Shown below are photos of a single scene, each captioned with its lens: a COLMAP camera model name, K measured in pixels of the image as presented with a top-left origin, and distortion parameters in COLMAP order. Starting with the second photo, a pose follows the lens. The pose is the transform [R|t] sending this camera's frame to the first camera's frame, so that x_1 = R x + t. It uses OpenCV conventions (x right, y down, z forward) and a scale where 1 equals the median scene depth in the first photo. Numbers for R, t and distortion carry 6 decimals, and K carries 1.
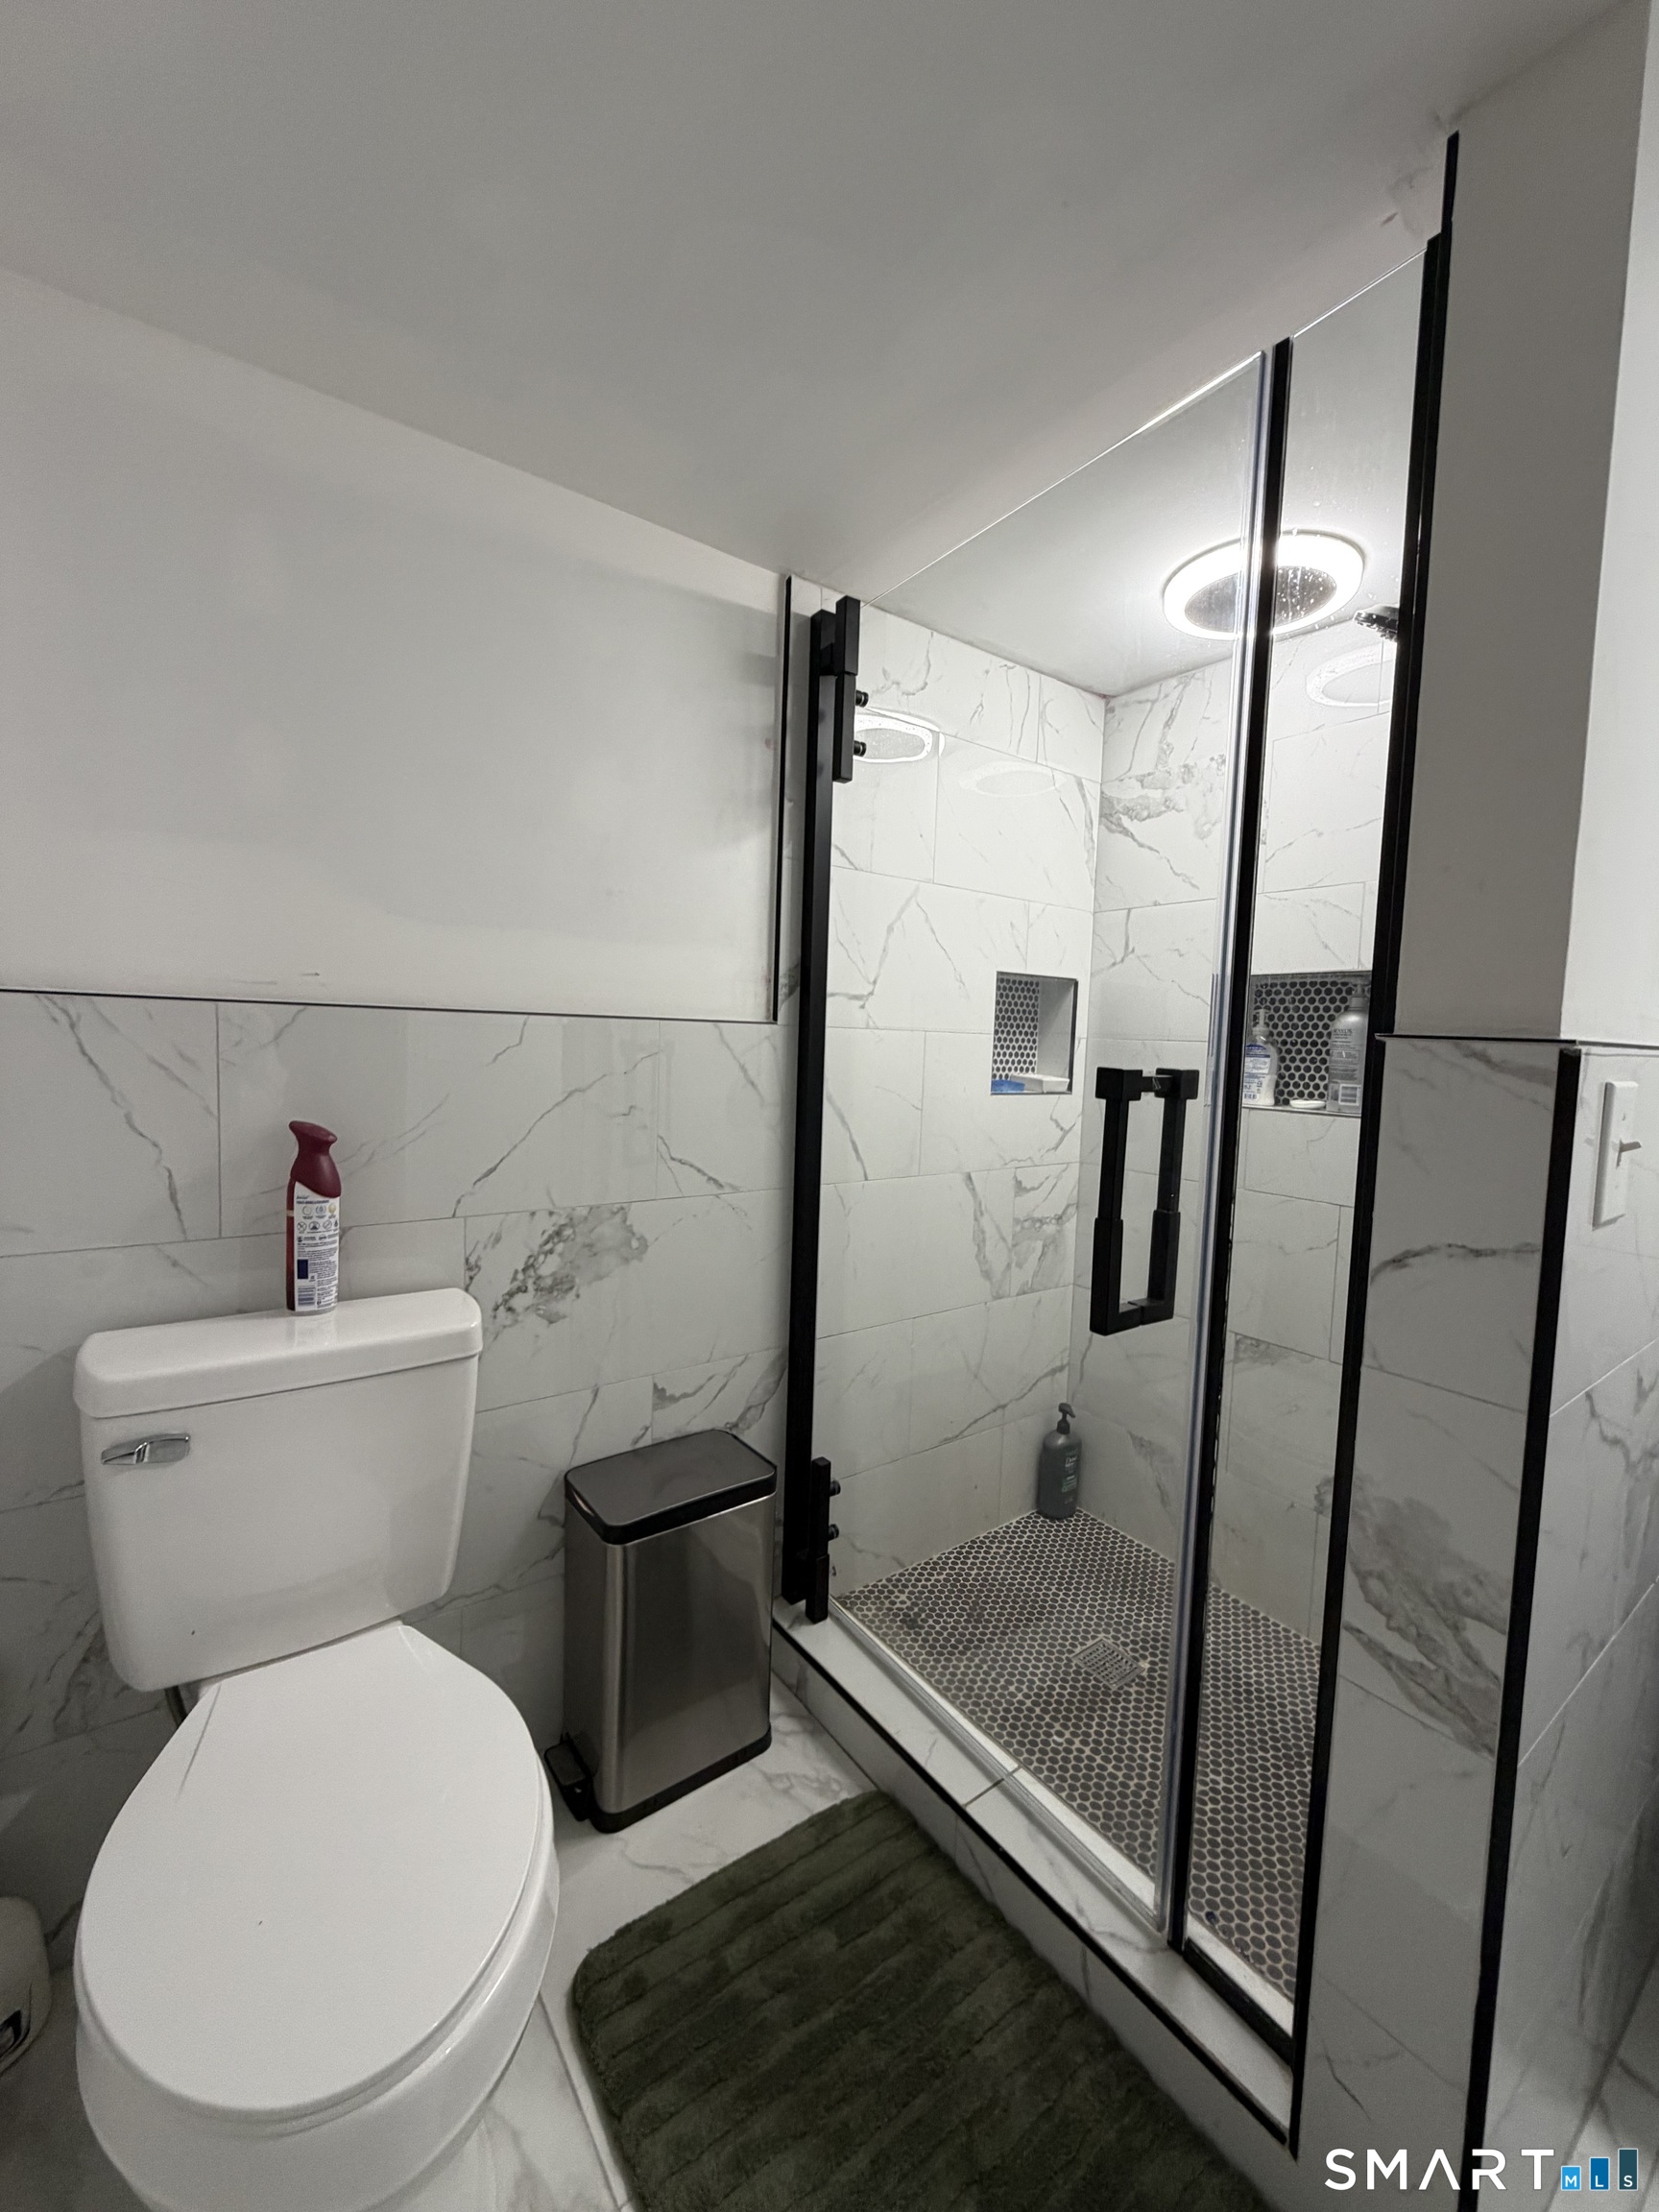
lens RADIAL K [[883.0, 0, 831.6], [0, 883.0, 1097.4], [0, 0, 1]] dist [-0.000350, 0.000281]
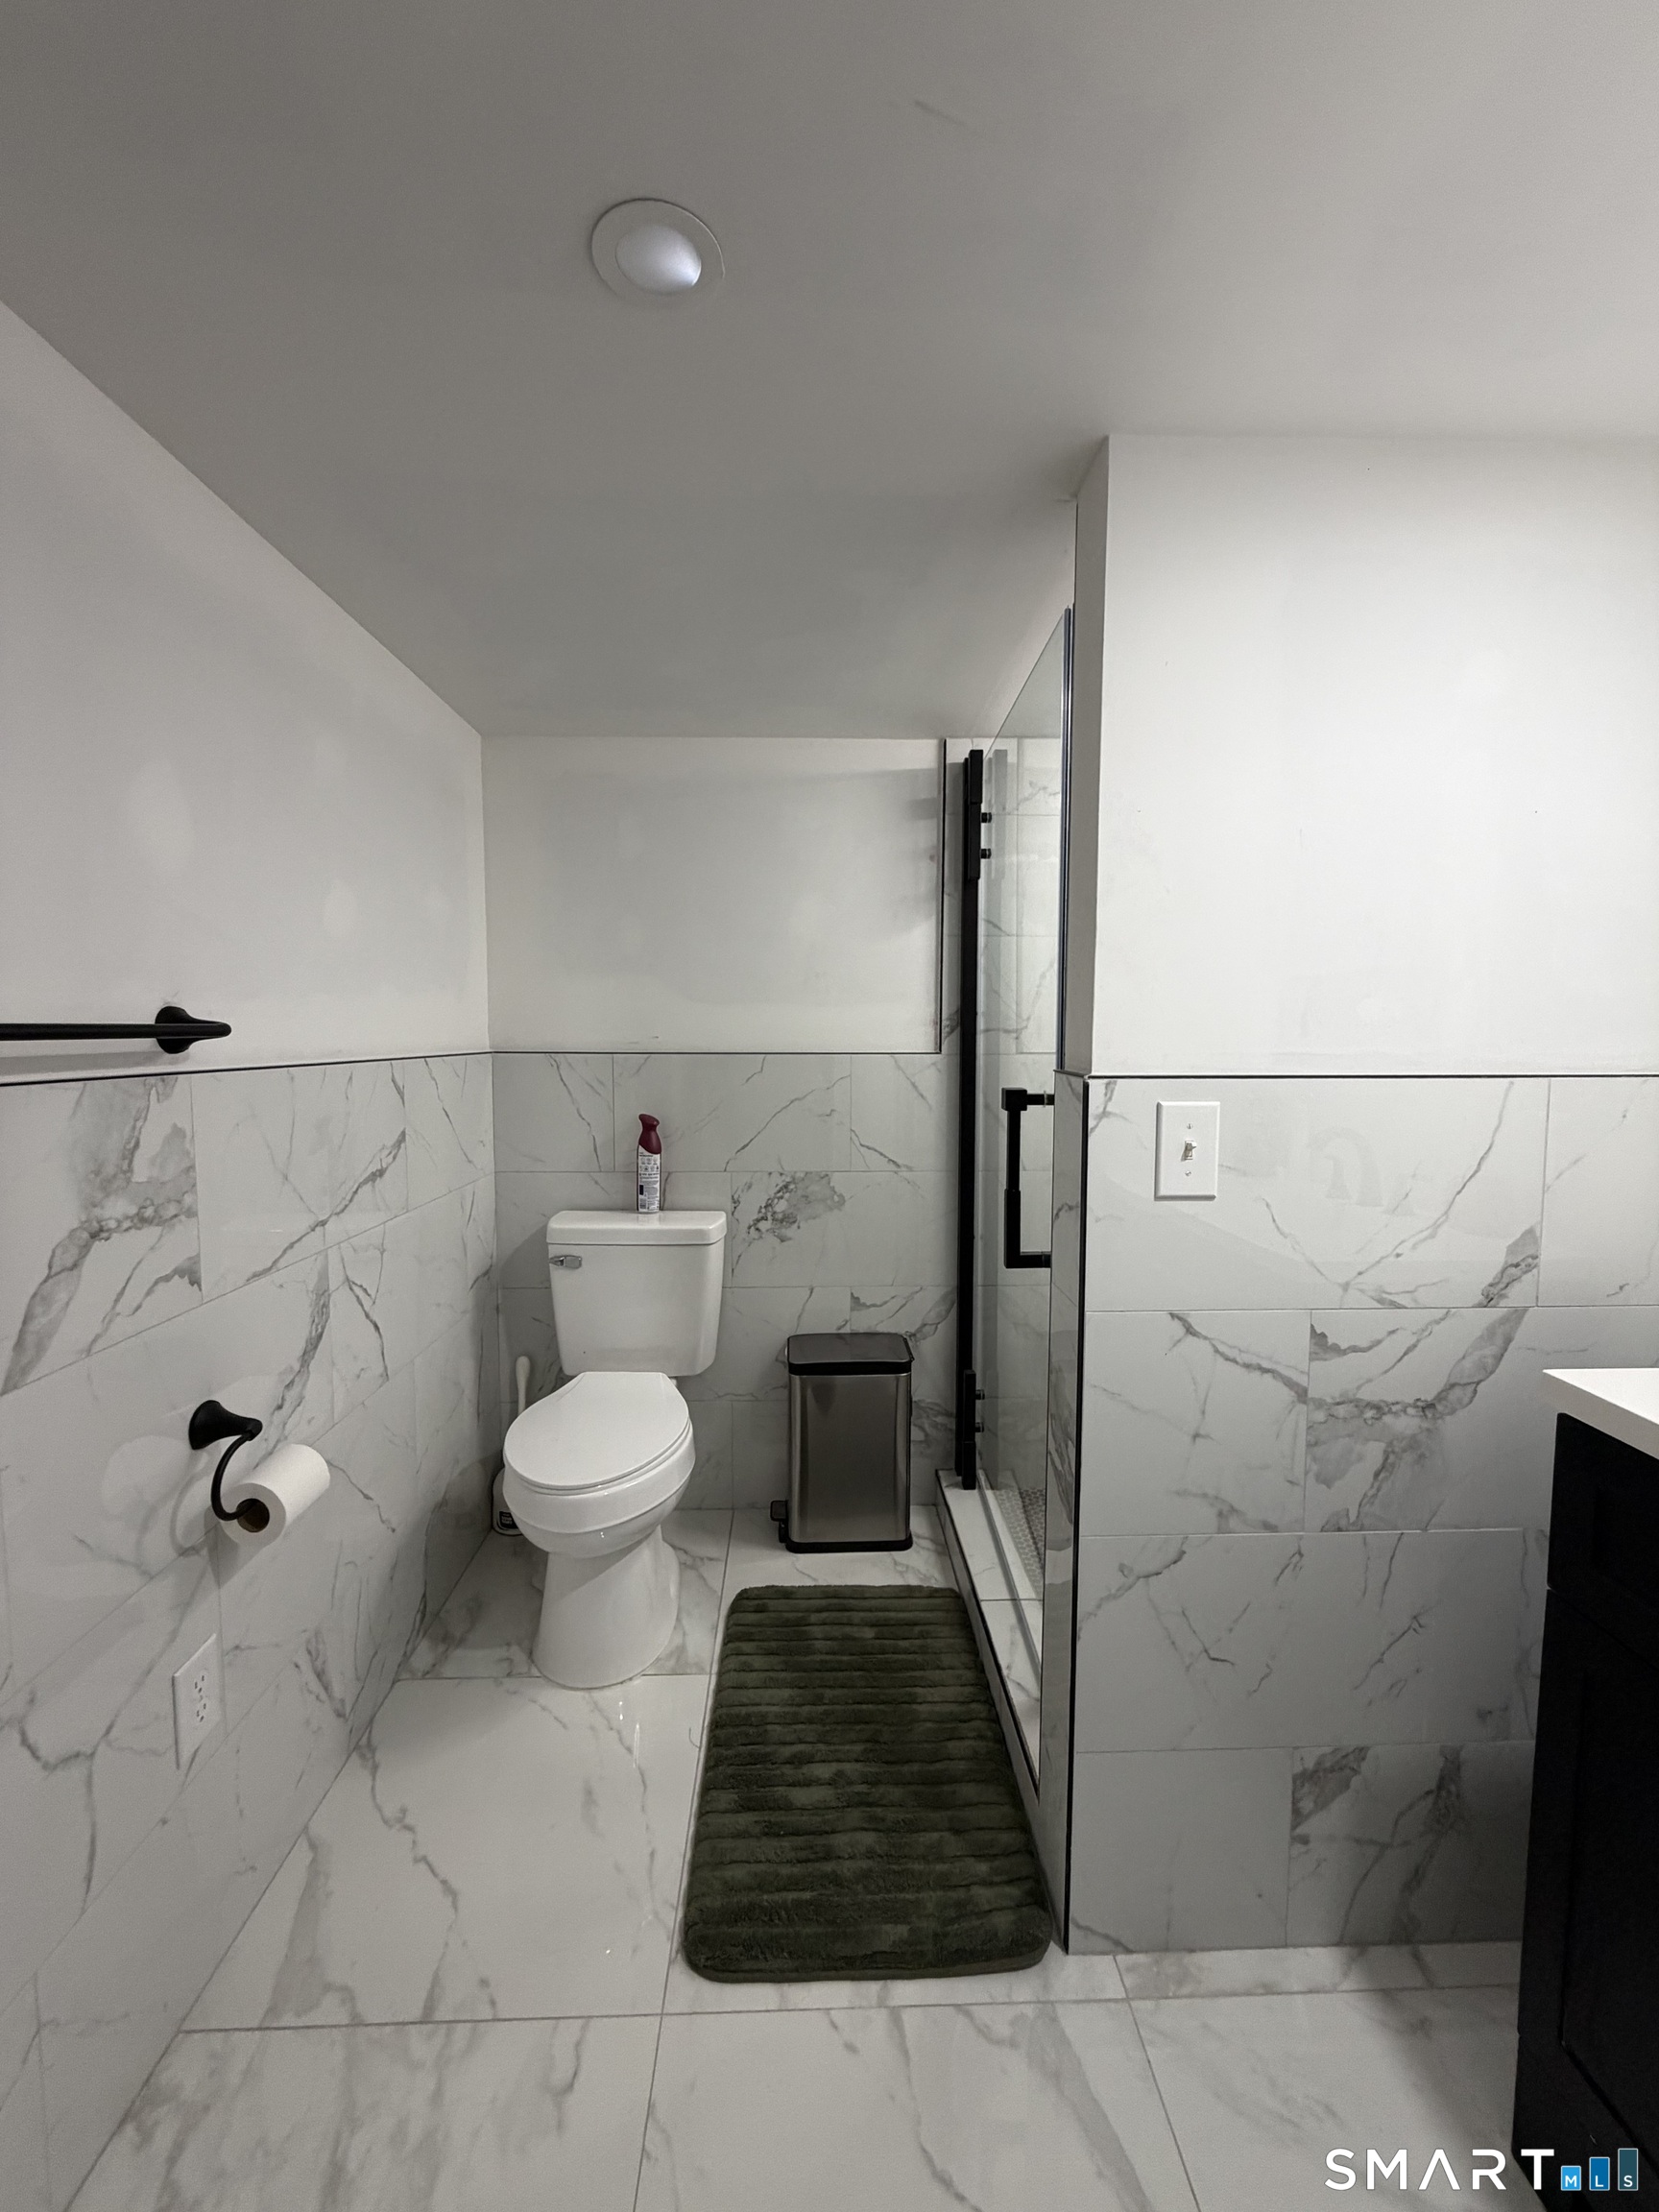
lens RADIAL K [[883.0, 0, 831.6], [0, 883.0, 1097.4], [0, 0, 1]] dist [-0.000350, 0.000281]
pose [[0.823753, 0.008589, -0.566884, 0.684473], [-0.013197, 0.999905, -0.004026, -0.006028], [0.566795, 0.010798, 0.823788, -0.298619]]
